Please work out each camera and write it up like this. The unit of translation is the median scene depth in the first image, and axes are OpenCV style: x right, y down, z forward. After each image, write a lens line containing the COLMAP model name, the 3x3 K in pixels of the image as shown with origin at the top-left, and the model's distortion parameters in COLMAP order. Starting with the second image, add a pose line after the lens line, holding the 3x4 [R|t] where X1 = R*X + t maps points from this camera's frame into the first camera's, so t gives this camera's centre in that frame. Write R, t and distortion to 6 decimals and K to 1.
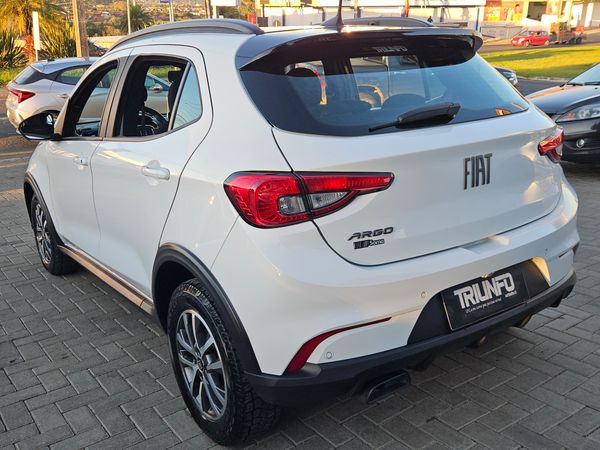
lens RADIAL K [[620.4, 0, 300.0], [0, 620.4, 225.0], [0, 0, 1]] dist [-0.011621, -0.006445]
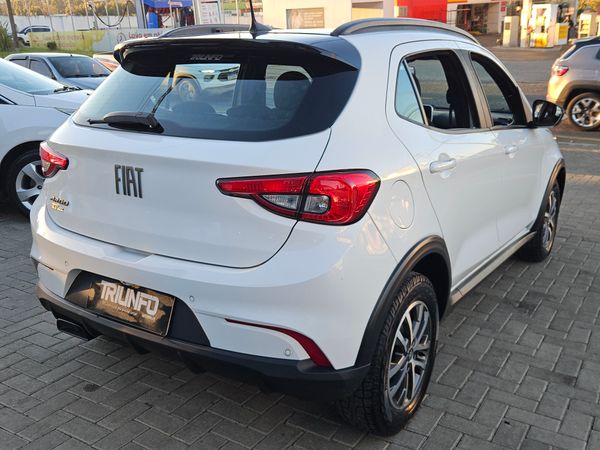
lens RADIAL K [[599.2, 0, 300.0], [0, 599.2, 225.0], [0, 0, 1]] dist [0.006635, 0.003283]
pose [[0.383299, 0.297151, -0.874519, 1.182068], [-0.259074, 0.943413, 0.207009, -0.273720], [0.886545, 0.147219, 0.438593, 0.761599]]
